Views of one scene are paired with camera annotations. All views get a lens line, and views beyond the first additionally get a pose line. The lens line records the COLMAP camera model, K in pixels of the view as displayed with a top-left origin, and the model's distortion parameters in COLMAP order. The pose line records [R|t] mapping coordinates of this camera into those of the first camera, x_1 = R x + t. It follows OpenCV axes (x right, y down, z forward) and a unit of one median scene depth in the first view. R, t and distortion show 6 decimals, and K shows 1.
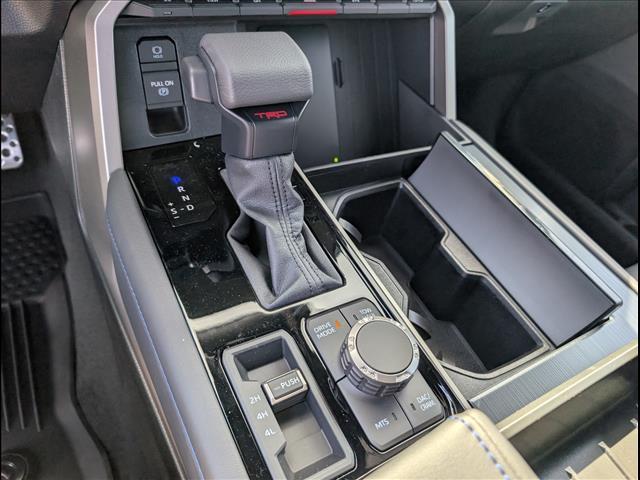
lens RADIAL K [[451.3, 0, 320.0], [0, 451.3, 240.0], [0, 0, 1]] dist [-0.001824, -0.000022]
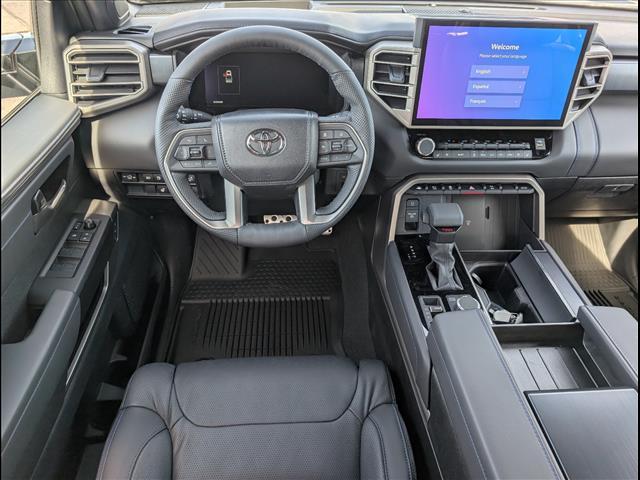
lens RADIAL K [[451.3, 0, 320.0], [0, 451.3, 240.0], [0, 0, 1]] dist [-0.001824, -0.000022]
pose [[0.896789, 0.131120, -0.422583, 0.361979], [-0.213941, 0.964512, -0.154747, 0.387179], [0.387296, 0.229183, 0.893016, -1.773392]]
